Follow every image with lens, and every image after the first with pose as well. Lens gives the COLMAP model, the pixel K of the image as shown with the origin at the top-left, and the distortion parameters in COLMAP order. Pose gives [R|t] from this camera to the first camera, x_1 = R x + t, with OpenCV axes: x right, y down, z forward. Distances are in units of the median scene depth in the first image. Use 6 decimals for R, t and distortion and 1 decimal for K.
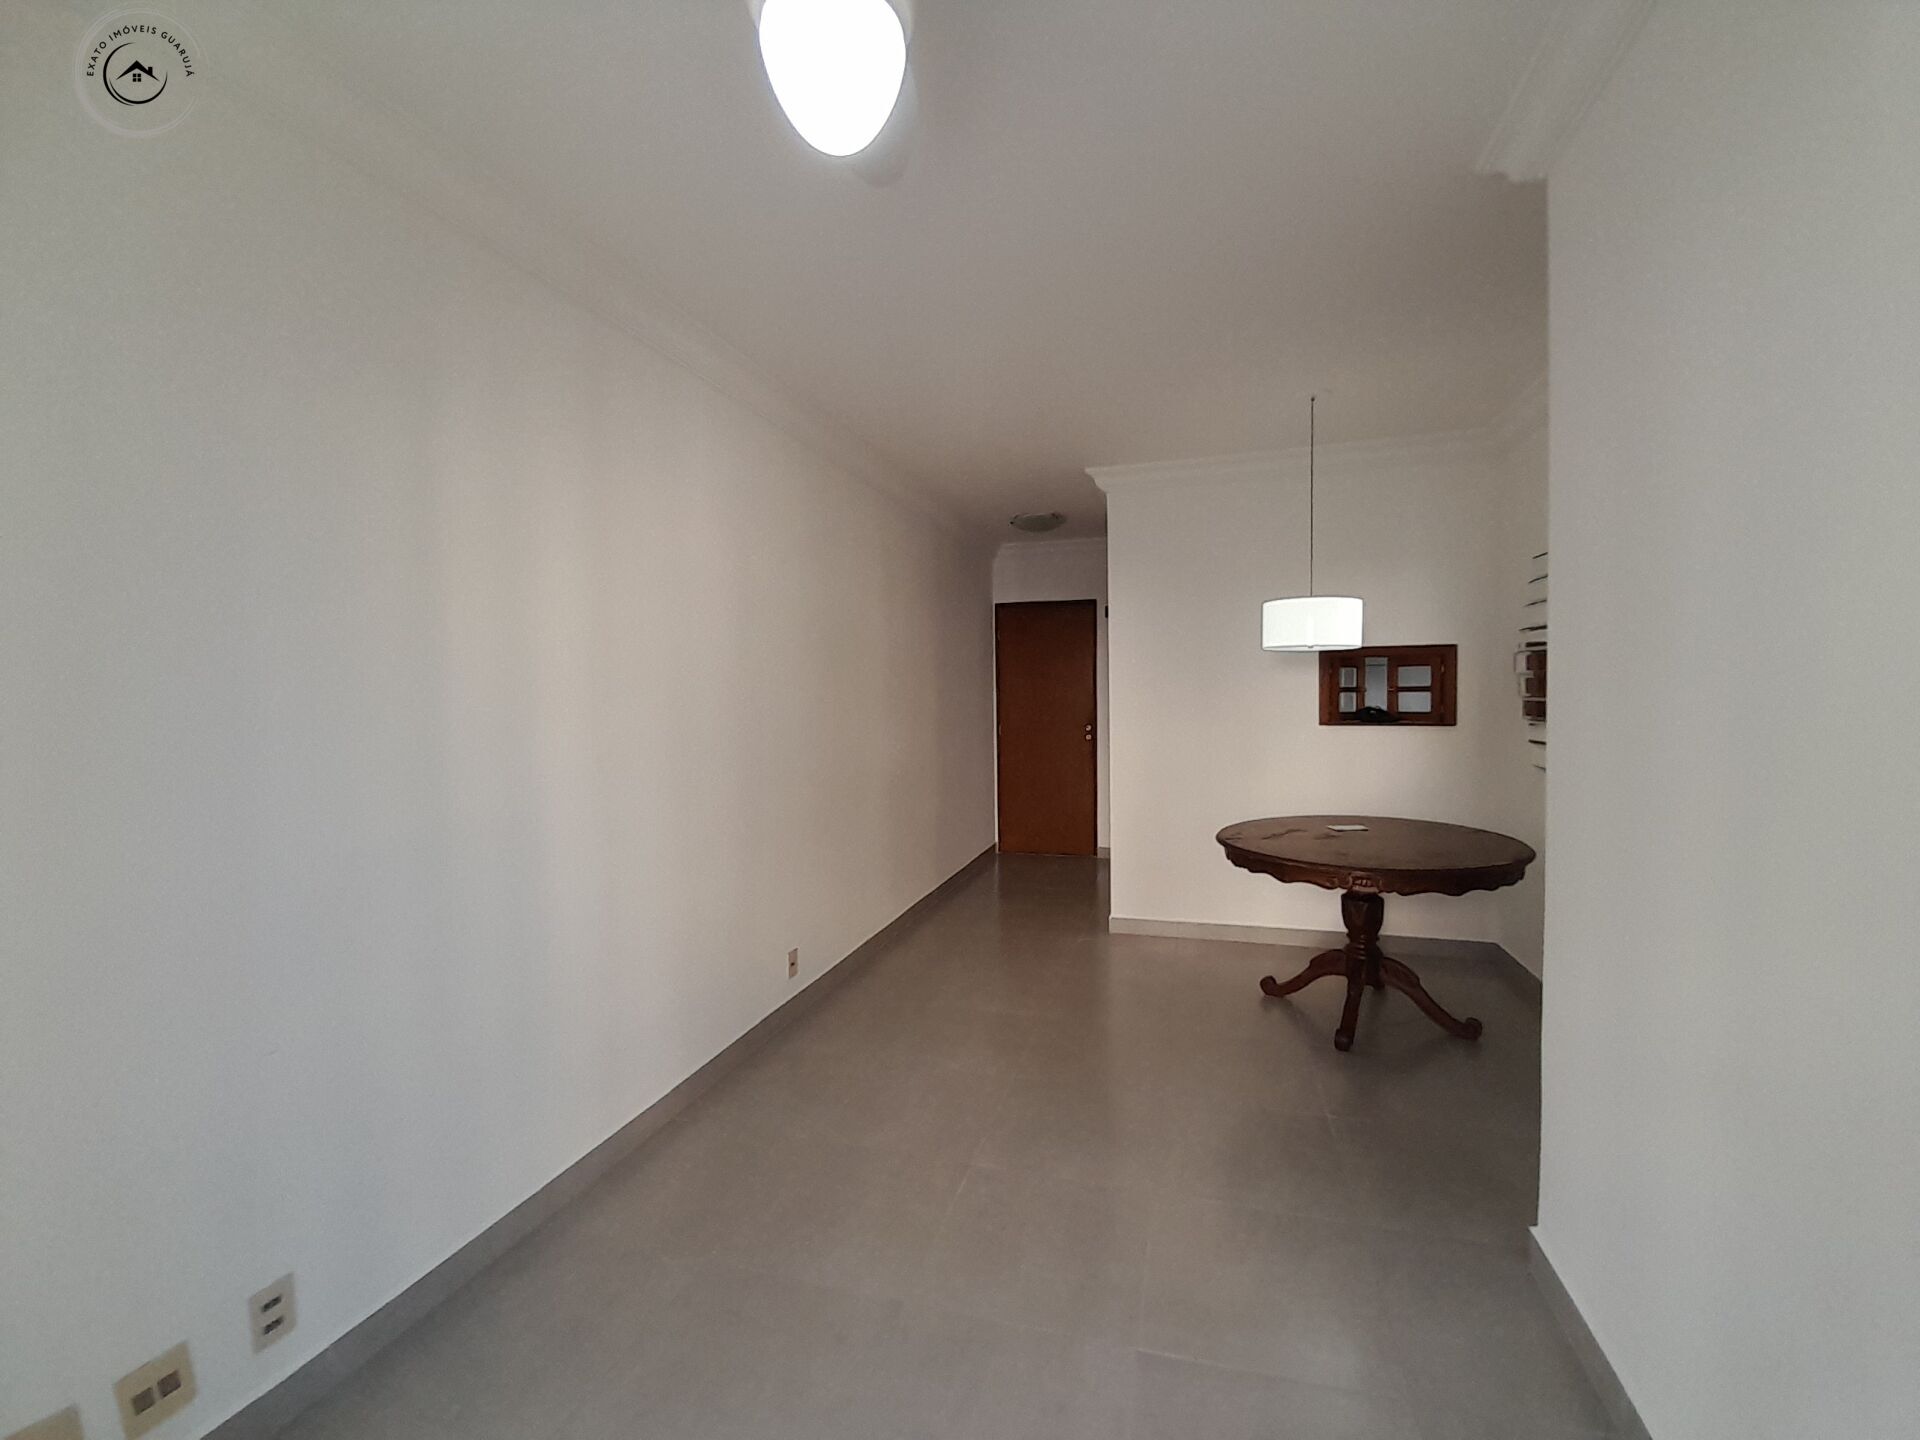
lens RADIAL K [[773.0, 0, 977.6], [0, 773.0, 724.4], [0, 0, 1]] dist [-0.008438, -0.005891]
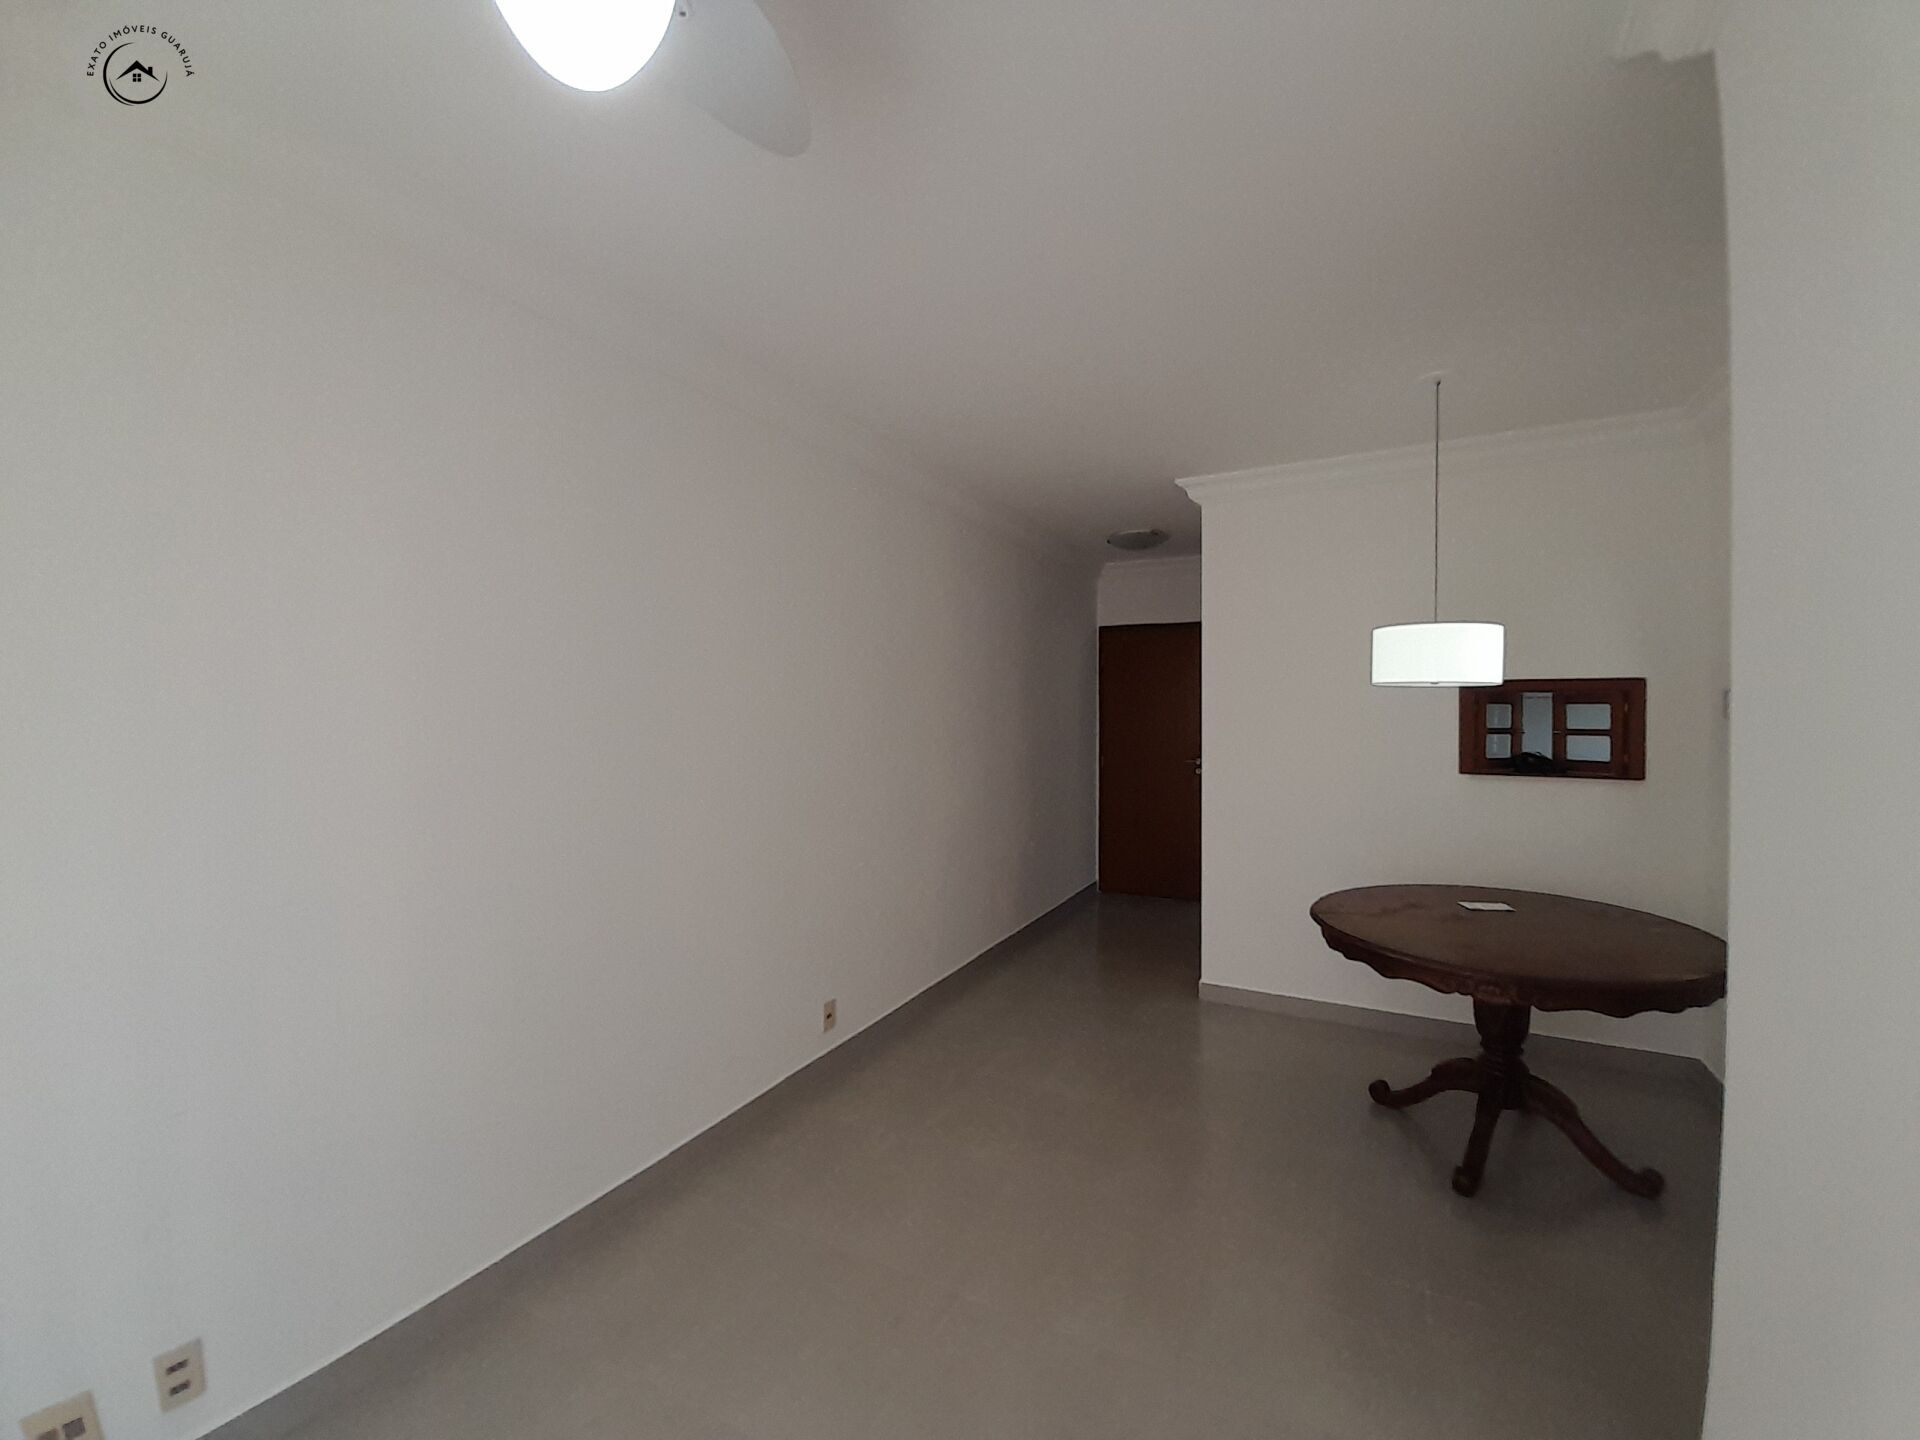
lens RADIAL K [[773.0, 0, 971.4], [0, 773.0, 718.2], [0, 0, 1]] dist [-0.008438, -0.005891]
pose [[0.980279, 0.015519, -0.197007, 0.095090], [-0.021501, 0.999369, -0.028262, -0.025152], [0.196444, 0.031940, 0.979995, 0.088273]]
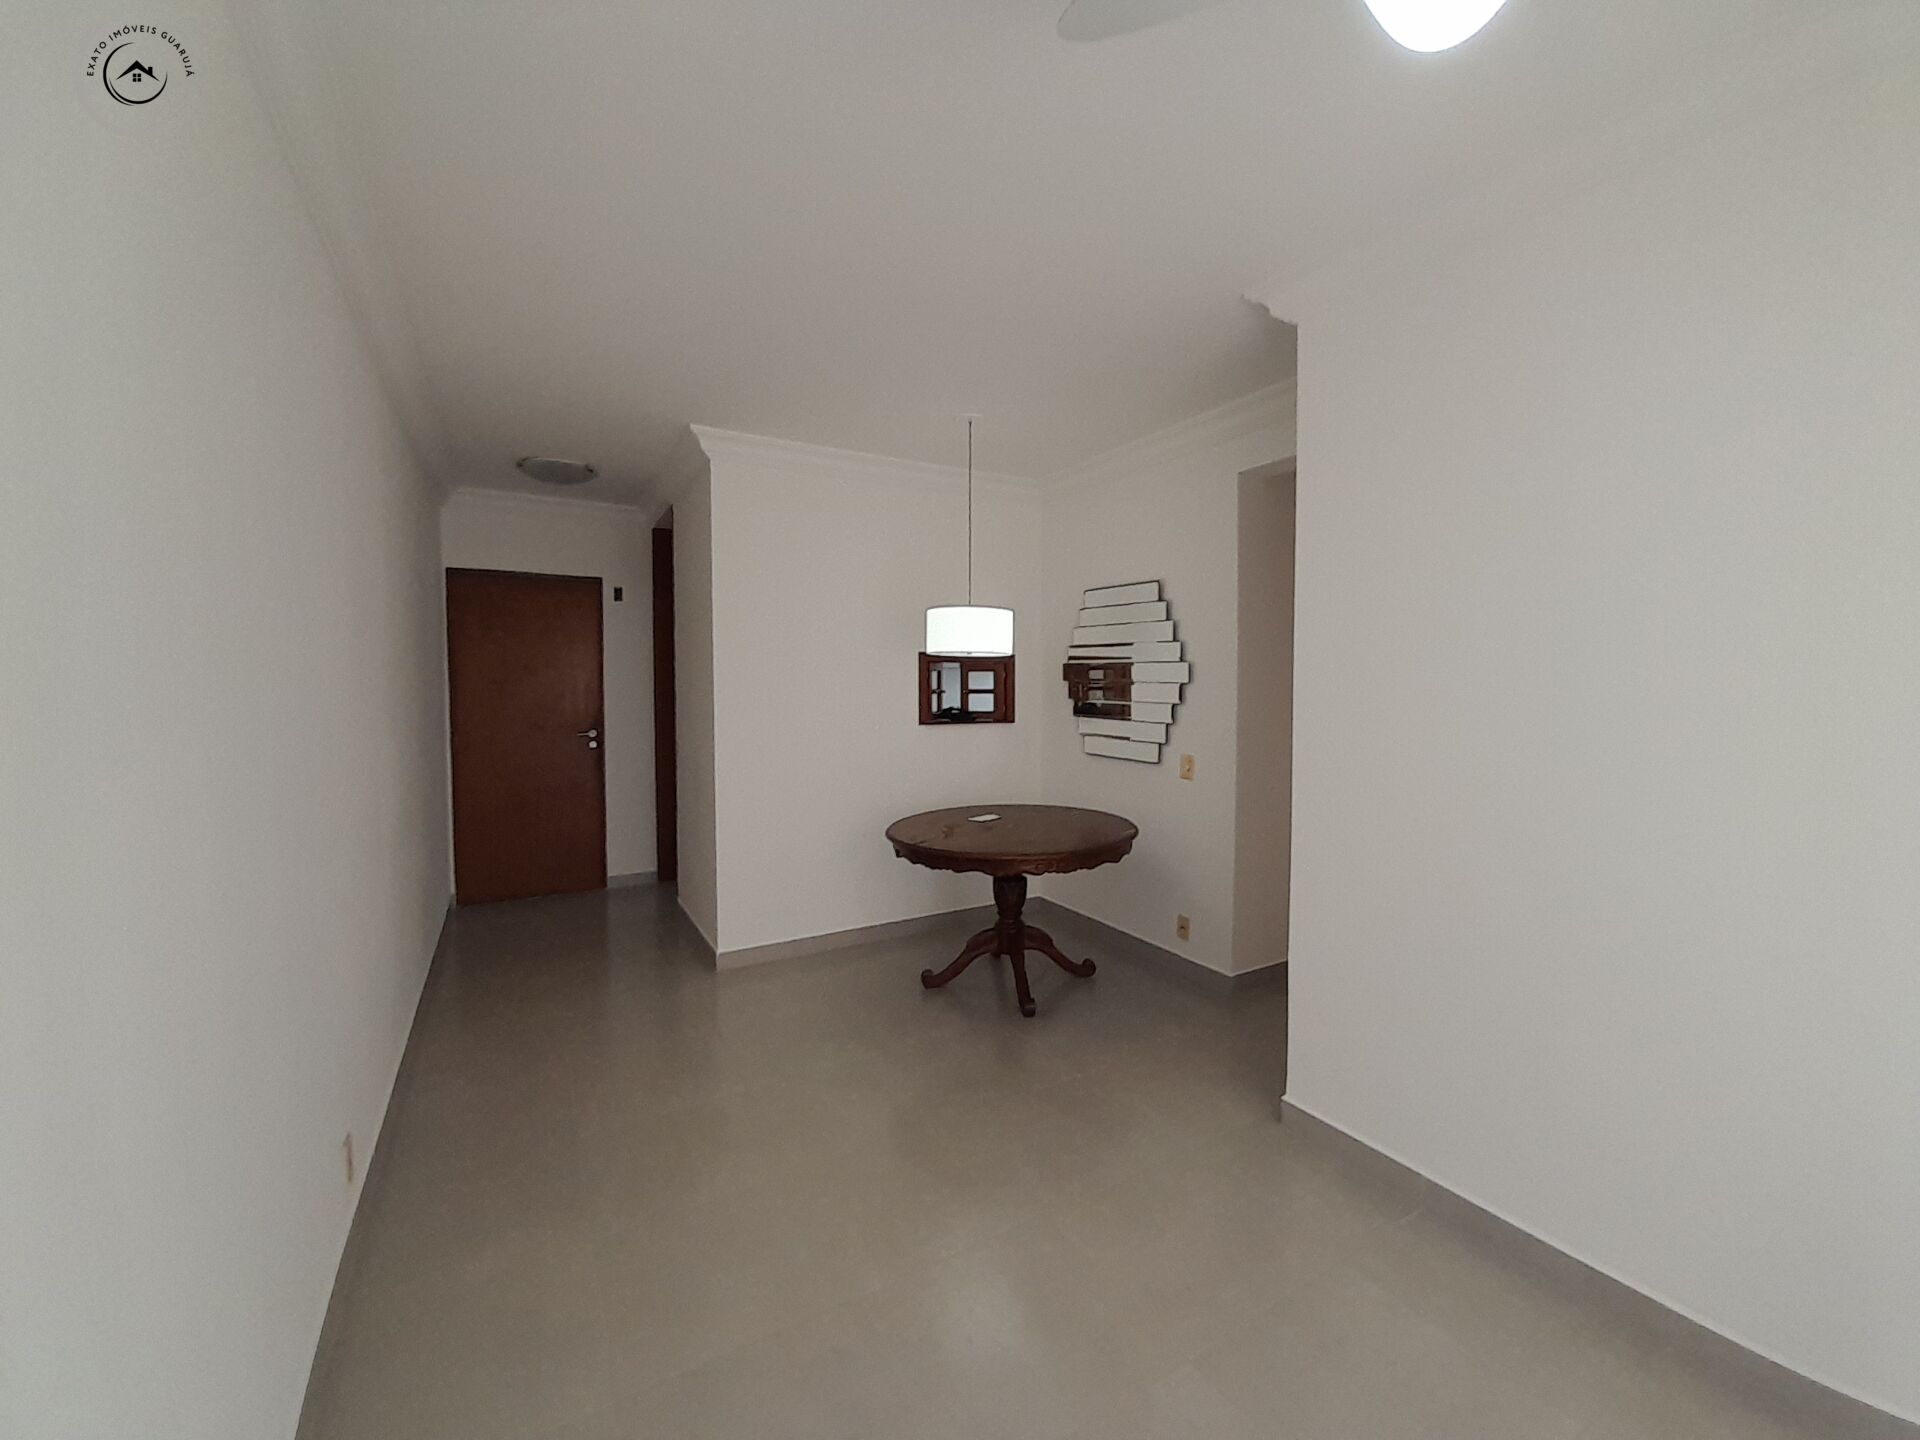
lens RADIAL K [[773.0, 0, 998.9], [0, 773.0, 723.5], [0, 0, 1]] dist [-0.008438, -0.005891]
pose [[0.660644, -0.027149, 0.750209, -0.297171], [0.021364, 0.999621, 0.017361, -0.018290], [-0.750396, 0.004558, 0.660973, 0.221991]]
